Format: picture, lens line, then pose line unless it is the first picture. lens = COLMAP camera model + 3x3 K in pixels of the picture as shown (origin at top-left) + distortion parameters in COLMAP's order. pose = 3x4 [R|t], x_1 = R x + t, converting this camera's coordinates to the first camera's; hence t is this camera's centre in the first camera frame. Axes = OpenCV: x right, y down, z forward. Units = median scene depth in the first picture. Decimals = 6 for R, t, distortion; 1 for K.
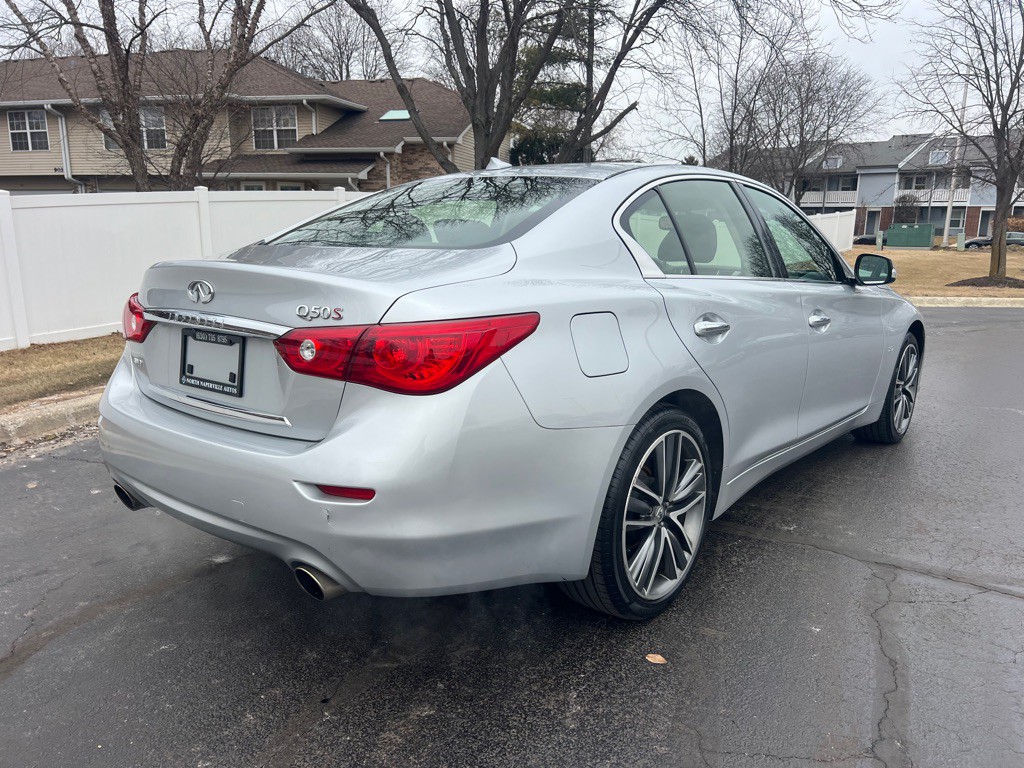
lens RADIAL K [[773.4, 0, 503.6], [0, 773.4, 390.8], [0, 0, 1]] dist [0.047436, -0.055321]
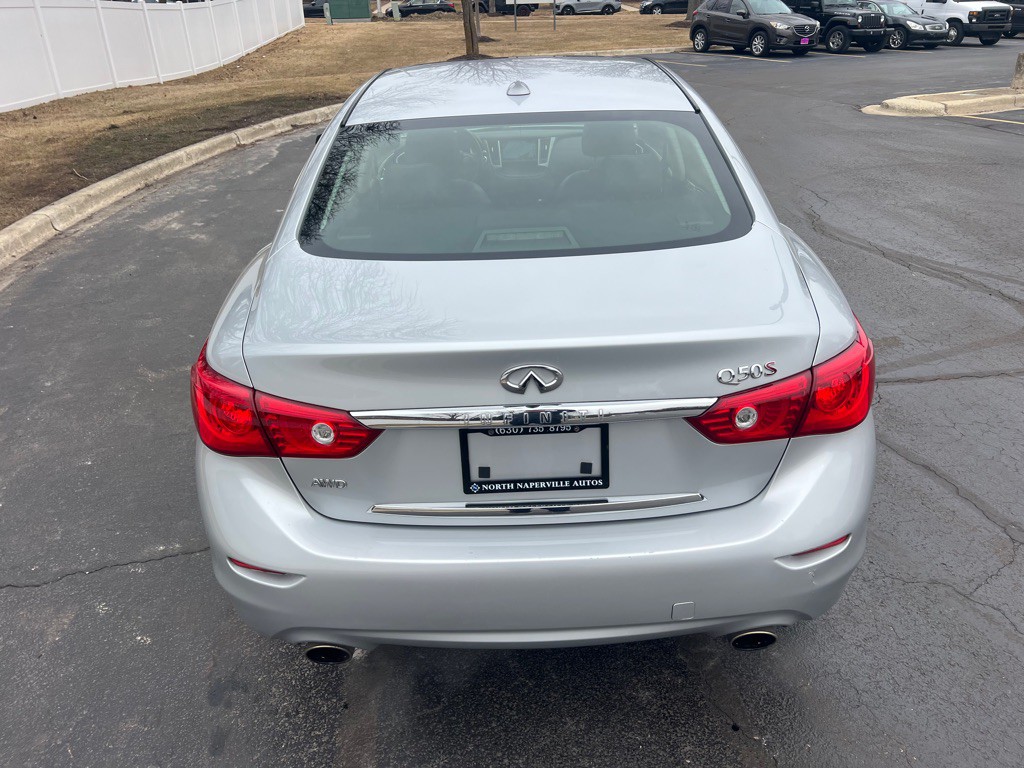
lens RADIAL K [[773.4, 0, 520.5], [0, 773.4, 384.3], [0, 0, 1]] dist [0.047436, -0.055321]
pose [[0.758906, -0.323206, 0.565332, -0.659445], [0.166980, 0.935695, 0.310792, -0.285757], [-0.629428, -0.141463, 0.764073, 0.358288]]
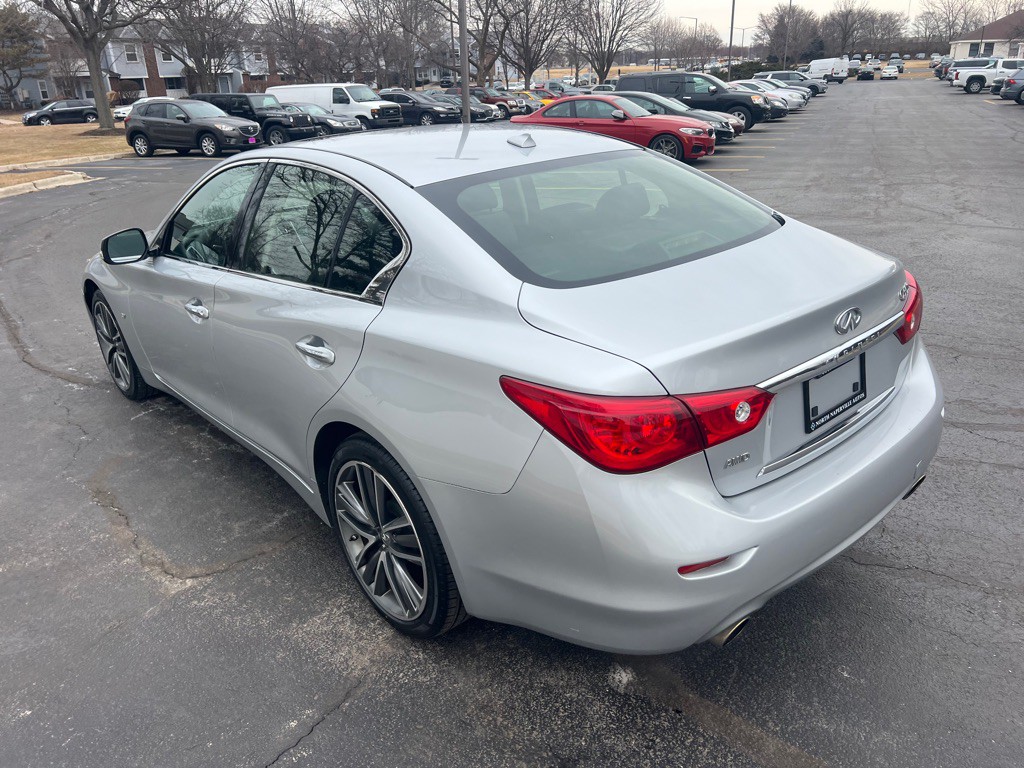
lens RADIAL K [[773.4, 0, 512.3], [0, 773.4, 379.4], [0, 0, 1]] dist [0.047436, -0.055321]
pose [[0.150738, -0.377634, 0.913603, -1.095694], [0.245173, 0.909571, 0.335515, -0.391453], [-0.957689, 0.173416, 0.229692, 0.961939]]
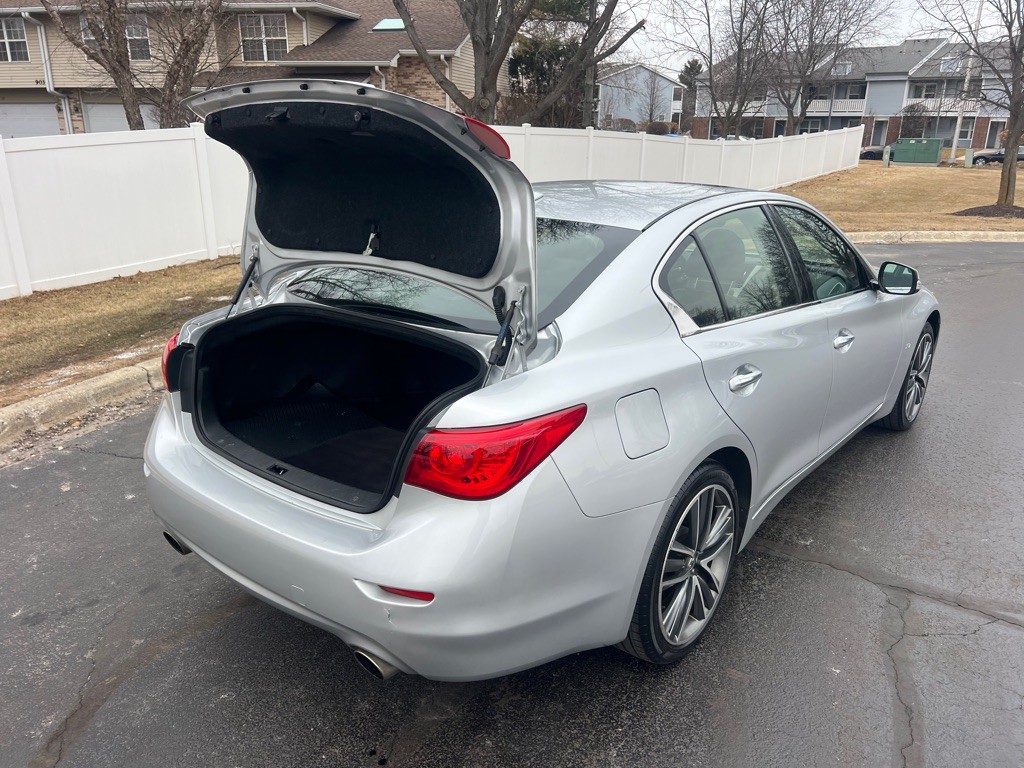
lens RADIAL K [[773.4, 0, 504.6], [0, 773.4, 385.9], [0, 0, 1]] dist [0.047436, -0.055321]
pose [[0.999974, -0.000198, 0.007217, -0.052608], [-0.000583, 0.994132, 0.108174, -0.177343], [-0.007196, -0.108175, 0.994106, -0.009169]]
